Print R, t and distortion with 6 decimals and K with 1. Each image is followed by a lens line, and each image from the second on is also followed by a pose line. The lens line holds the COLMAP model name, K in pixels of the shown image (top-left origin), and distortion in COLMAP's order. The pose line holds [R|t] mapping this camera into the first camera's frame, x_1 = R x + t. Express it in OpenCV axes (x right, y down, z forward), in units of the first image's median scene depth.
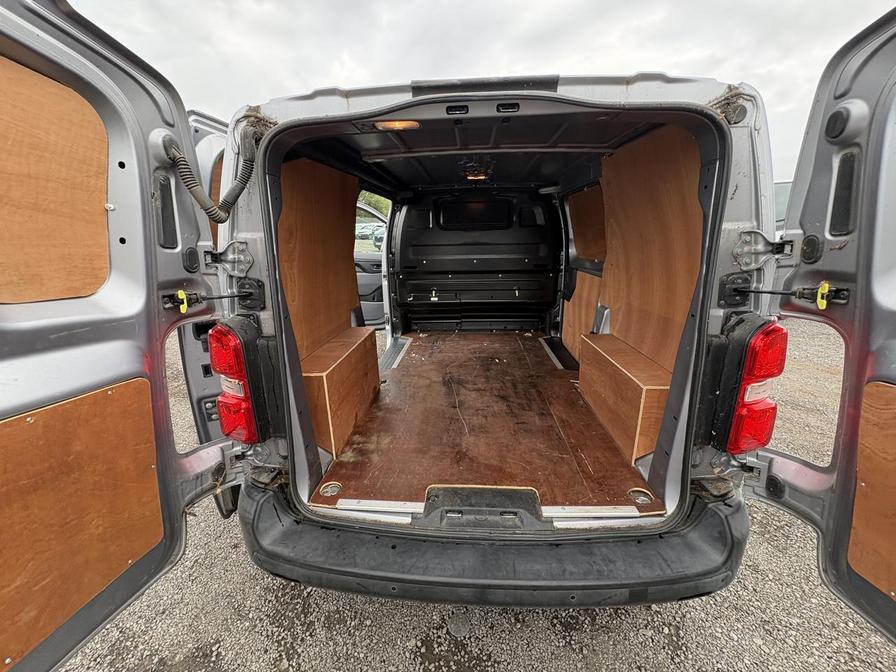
lens RADIAL K [[356.0, 0, 448.4], [0, 356.0, 339.3], [0, 0, 1]] dist [-0.002395, 0.000274]
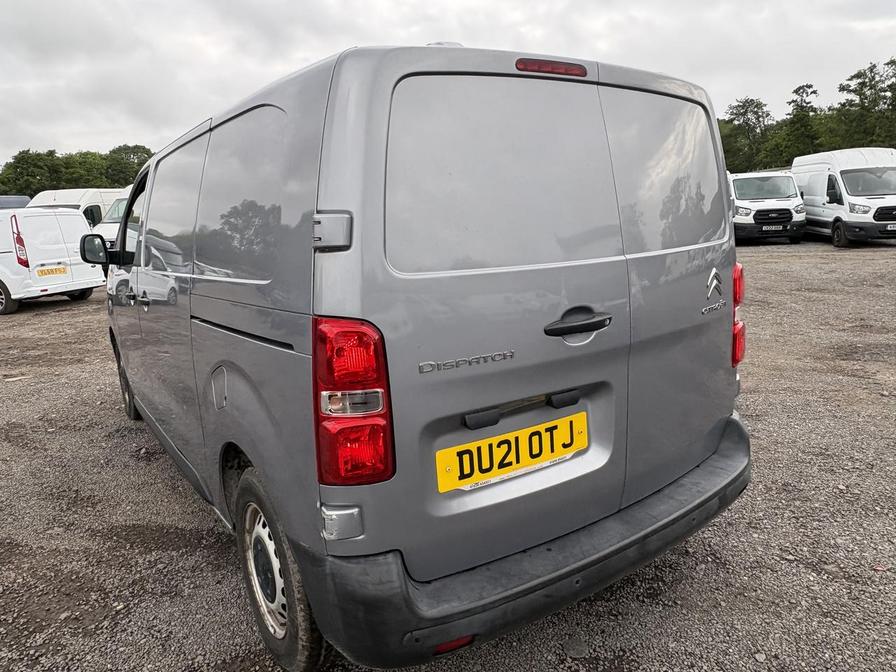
lens RADIAL K [[602.1, 0, 450.3], [0, 602.1, 336.6], [0, 0, 1]] dist [-0.000250, -0.000410]
pose [[0.778311, -0.137598, 0.612617, -1.013897], [0.215277, 0.975031, -0.054503, 0.090627], [-0.589821, 0.174303, 0.788499, -0.093893]]
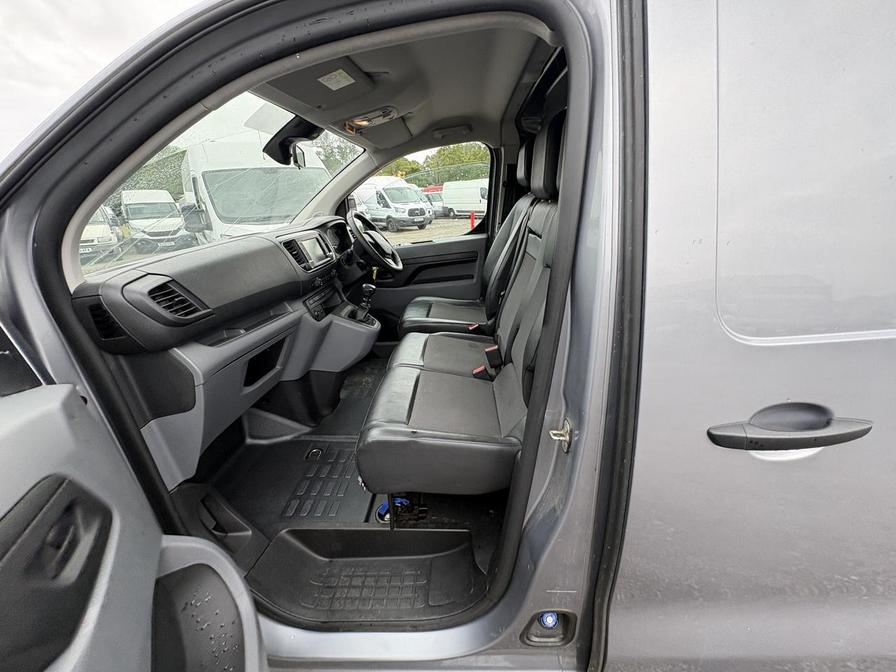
lens RADIAL K [[356.0, 0, 446.6], [0, 356.0, 337.1], [0, 0, 1]] dist [-0.002395, 0.000274]
pose [[-0.023325, -0.338938, 0.940520, -0.857385], [0.359212, 0.875108, 0.324274, -0.774233], [-0.932964, 0.345410, 0.101339, 2.598140]]
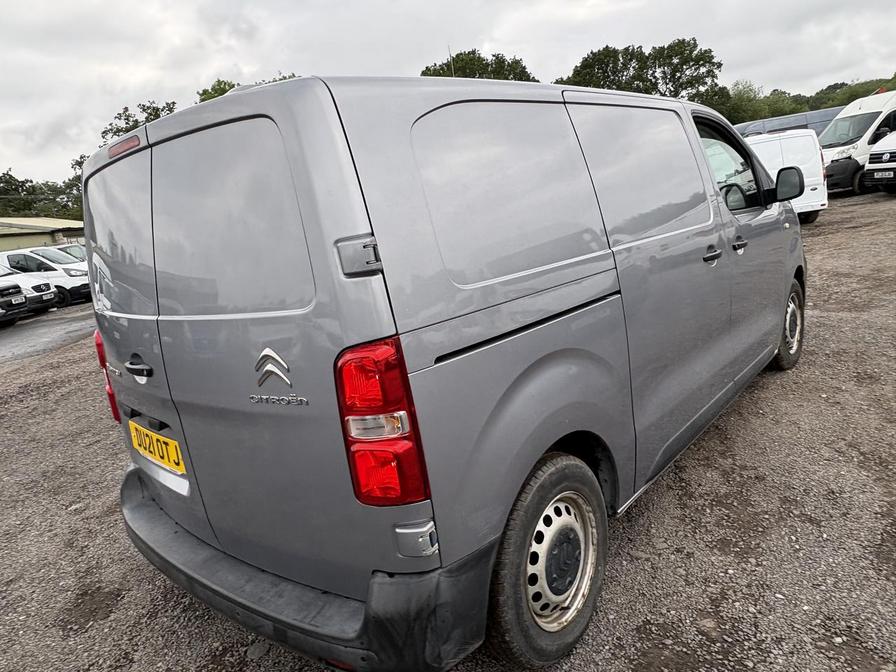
lens RADIAL K [[602.1, 0, 445.9], [0, 602.1, 341.5], [0, 0, 1]] dist [-0.000250, -0.000410]
pose [[0.796966, 0.040856, -0.602641, 1.393640], [-0.055800, 0.998423, -0.006105, -0.039145], [0.601442, 0.038493, 0.797989, -0.009037]]
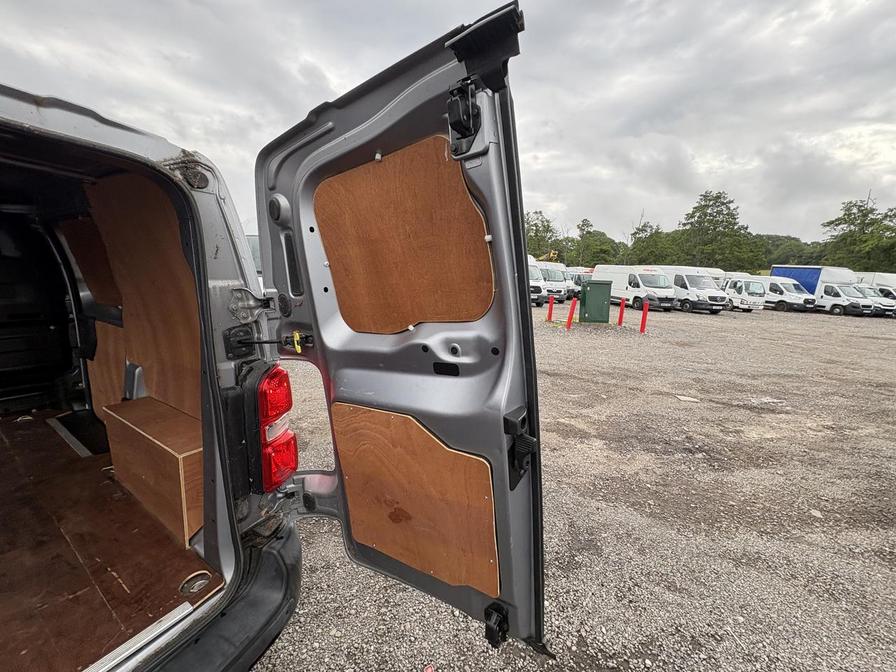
lens RADIAL K [[356.0, 0, 447.8], [0, 356.0, 341.4], [0, 0, 1]] dist [-0.002395, 0.000274]
pose [[0.487276, -0.119940, 0.864972, 0.185165], [0.199921, 0.979537, 0.023202, -0.039900], [-0.850055, 0.161621, 0.501284, -0.066521]]
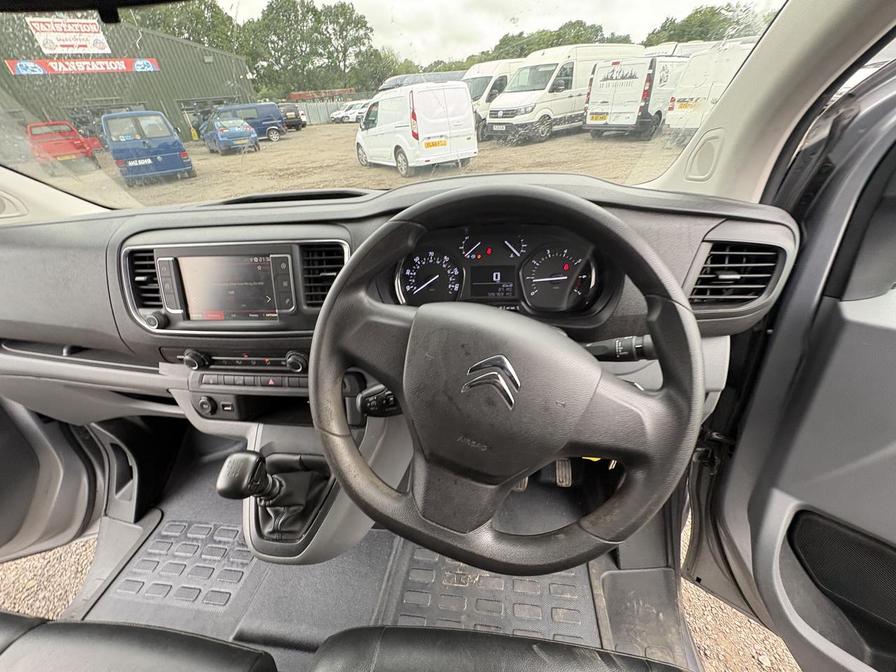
lens RADIAL K [[356.0, 0, 451.1], [0, 356.0, 338.9], [0, 0, 1]] dist [-0.002395, 0.000274]
pose [[0.996971, -0.014301, -0.076444, 0.490035], [0.035225, 0.959377, 0.279921, -0.843407], [0.069336, -0.281766, 0.956975, 2.594172]]
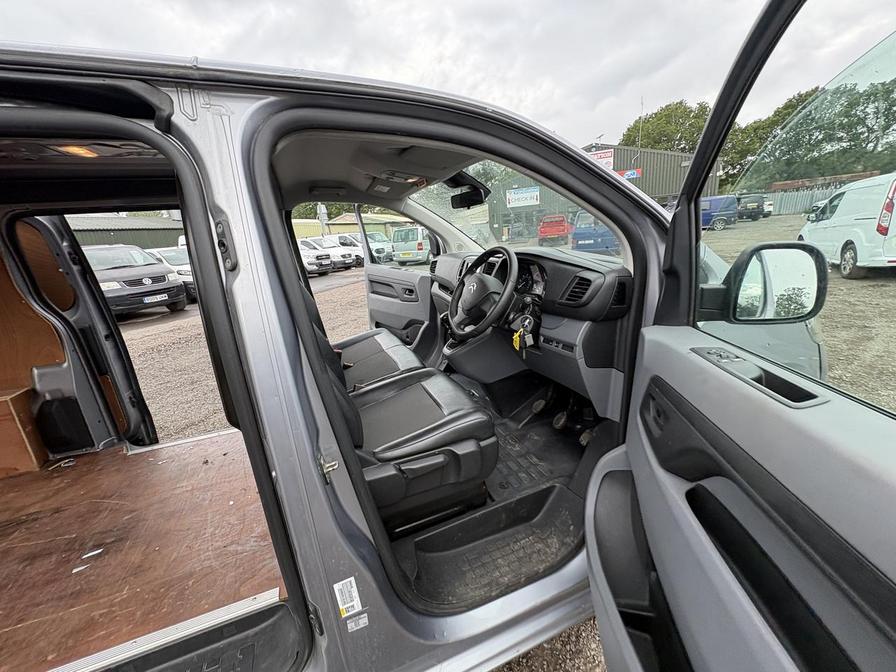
lens RADIAL K [[356.0, 0, 445.1], [0, 356.0, 335.4], [0, 0, 1]] dist [-0.002395, 0.000274]
pose [[0.424921, 0.233150, -0.874691, 1.339455], [-0.199453, 0.966630, 0.160763, -0.765017], [0.882984, 0.106148, 0.457244, 2.309798]]
